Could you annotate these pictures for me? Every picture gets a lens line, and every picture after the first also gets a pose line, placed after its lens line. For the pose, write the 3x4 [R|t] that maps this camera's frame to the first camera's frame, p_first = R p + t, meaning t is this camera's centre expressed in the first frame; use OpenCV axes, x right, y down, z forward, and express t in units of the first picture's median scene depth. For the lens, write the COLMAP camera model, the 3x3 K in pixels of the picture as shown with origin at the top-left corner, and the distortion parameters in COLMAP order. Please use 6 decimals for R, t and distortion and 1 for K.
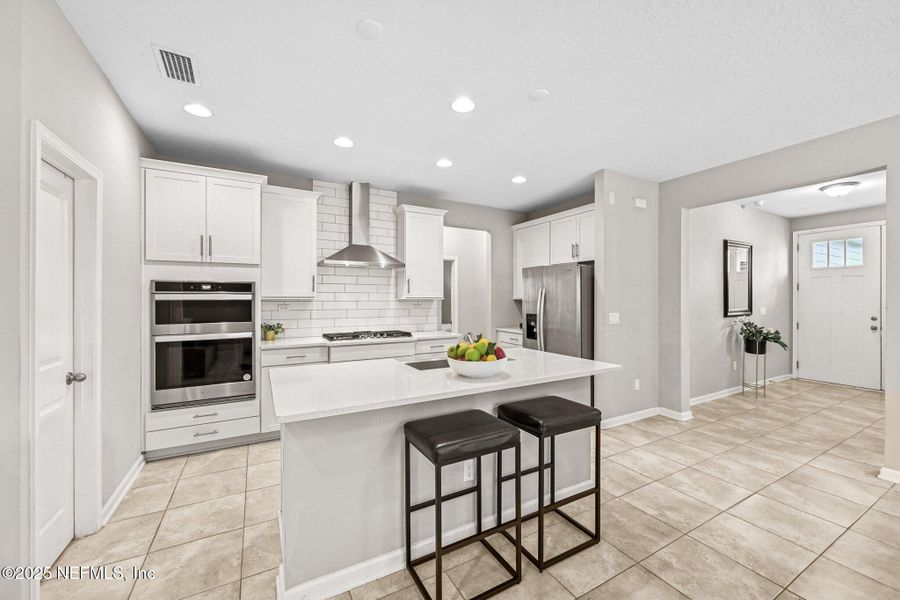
lens RADIAL K [[356.3, 0, 462.5], [0, 356.3, 298.0], [0, 0, 1]] dist [-0.004391, 0.000109]
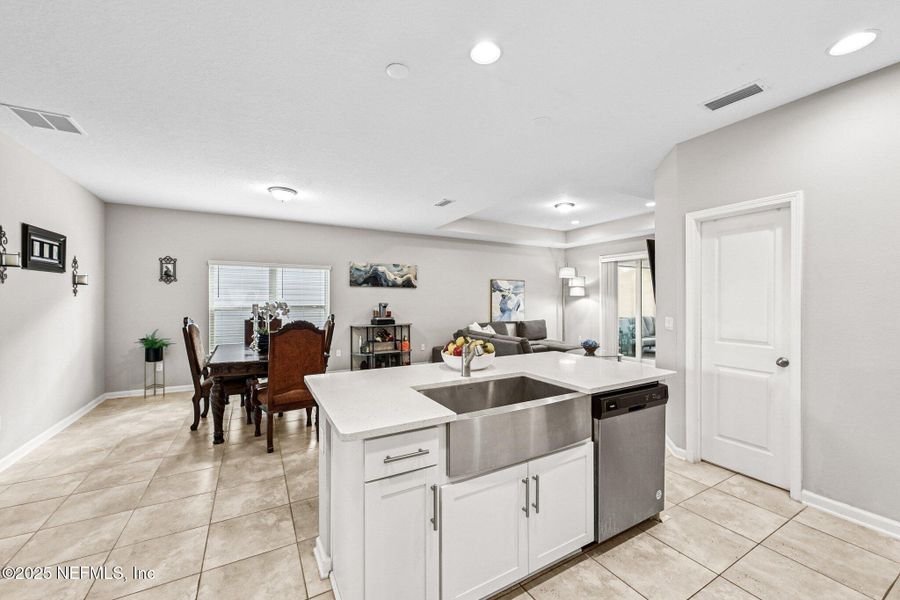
lens RADIAL K [[356.3, 0, 456.1], [0, 356.3, 298.5], [0, 0, 1]] dist [-0.004391, 0.000109]
pose [[-0.999985, -0.001971, 0.005017, 0.041279], [-0.002007, 0.999971, -0.007310, 0.001598], [-0.005002, -0.007320, -0.999961, 1.106249]]
